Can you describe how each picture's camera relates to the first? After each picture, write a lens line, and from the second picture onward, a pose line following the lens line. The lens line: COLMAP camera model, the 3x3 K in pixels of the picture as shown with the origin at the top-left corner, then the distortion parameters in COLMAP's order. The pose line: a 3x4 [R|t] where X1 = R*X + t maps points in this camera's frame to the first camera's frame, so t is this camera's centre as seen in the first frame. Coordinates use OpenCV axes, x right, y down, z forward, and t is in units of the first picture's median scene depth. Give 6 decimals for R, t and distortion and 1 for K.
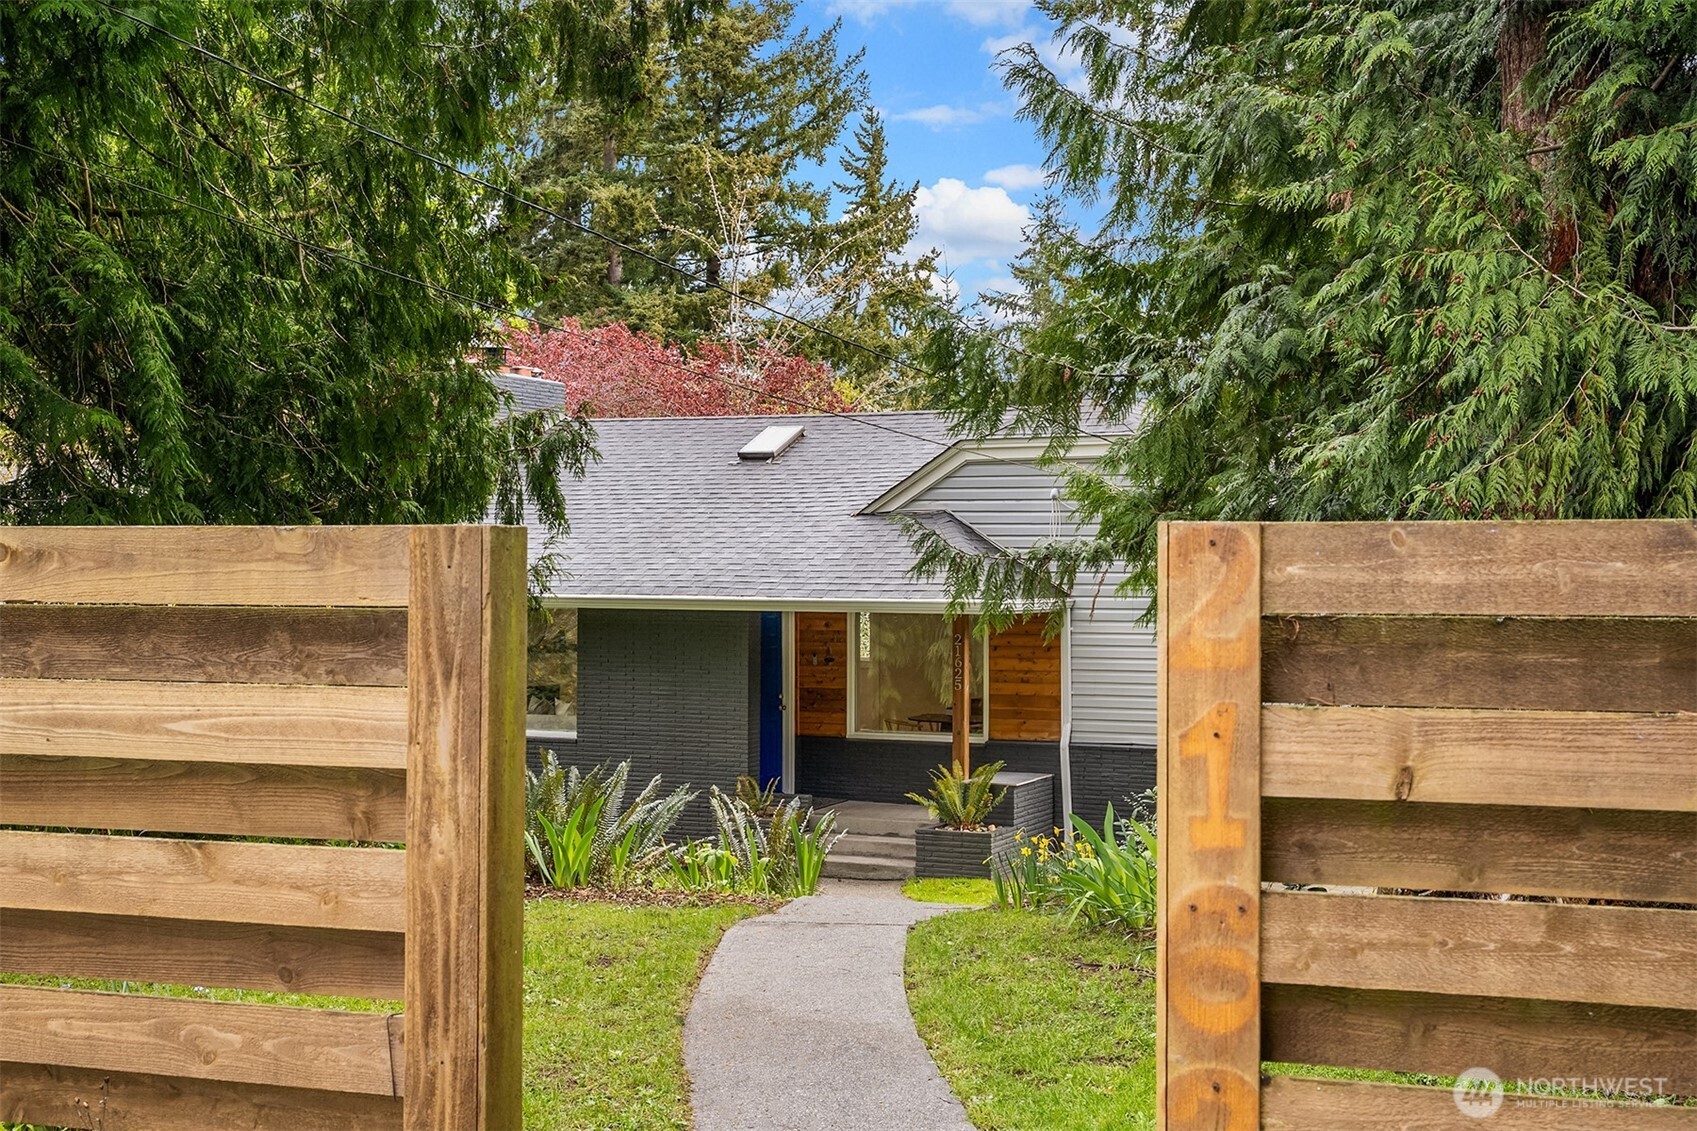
lens RADIAL K [[2059.0, 0, 848.5], [0, 2059.0, 565.5], [0, 0, 1]] dist [0.005522, 0.001318]
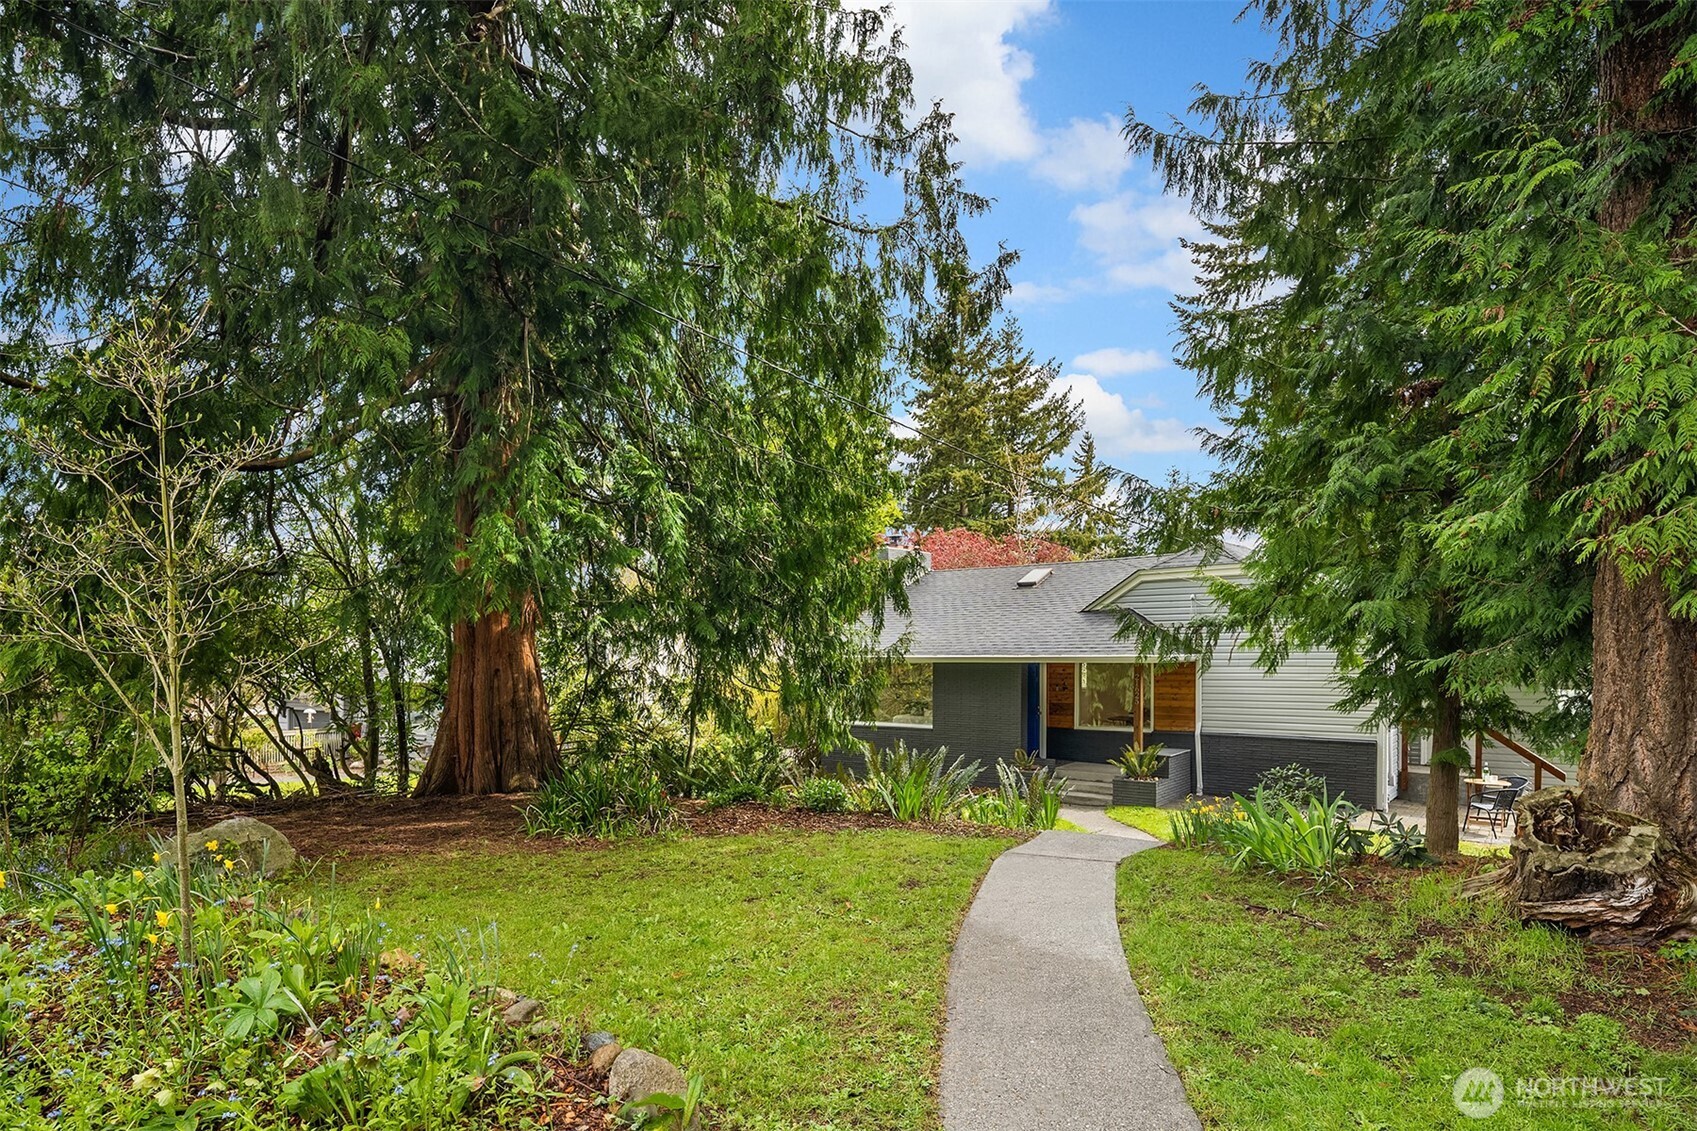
lens RADIAL K [[782.1, 0, 848.2], [0, 782.1, 693.1], [0, 0, 1]] dist [-0.001119, -0.000012]
pose [[0.960494, 0.001071, -0.278299, -0.000583], [0.013665, 0.998605, 0.051005, 0.011674], [0.277965, -0.052793, 0.959139, 0.265926]]
